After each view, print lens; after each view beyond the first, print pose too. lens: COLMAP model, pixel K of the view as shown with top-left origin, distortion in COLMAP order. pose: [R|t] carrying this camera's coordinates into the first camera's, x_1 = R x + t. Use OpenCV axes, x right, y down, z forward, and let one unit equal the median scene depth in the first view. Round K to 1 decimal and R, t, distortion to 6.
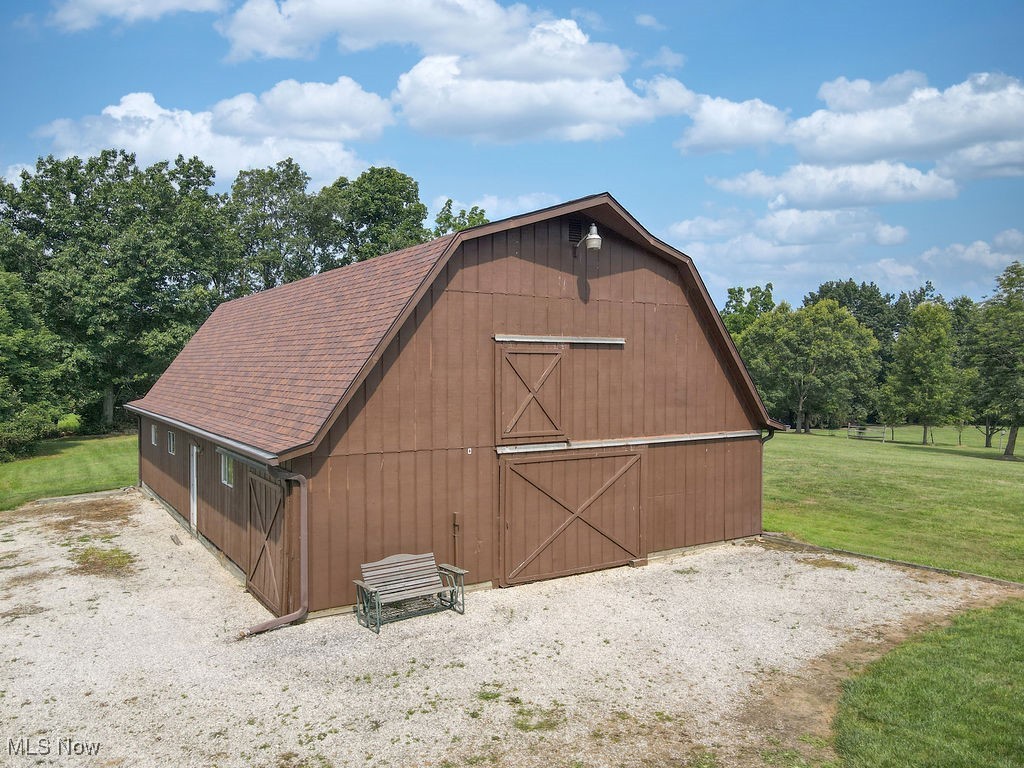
lens RADIAL K [[725.0, 0, 512.0], [0, 725.0, 384.0], [0, 0, 1]] dist [-0.004030, -0.030626]
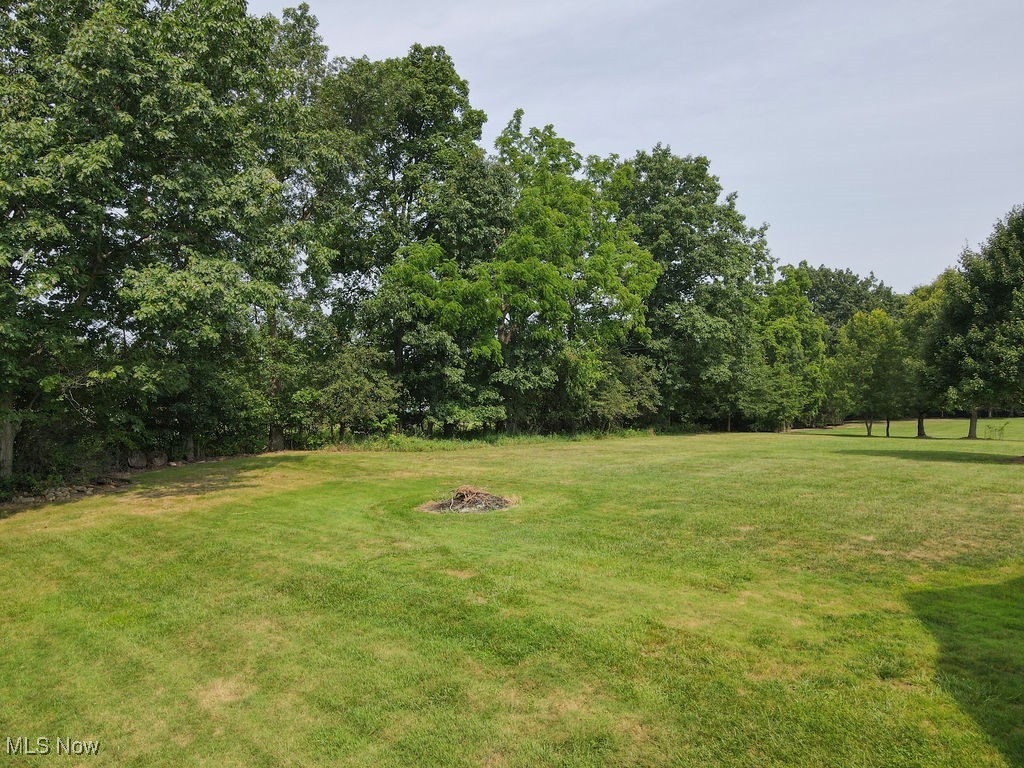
lens RADIAL K [[725.0, 0, 512.0], [0, 725.0, 384.0], [0, 0, 1]] dist [-0.004030, -0.030626]
pose [[0.968613, -0.020749, 0.247705, -0.259625], [0.022067, 0.999753, -0.002544, 0.001858], [-0.247591, 0.007931, 0.968832, 0.345024]]
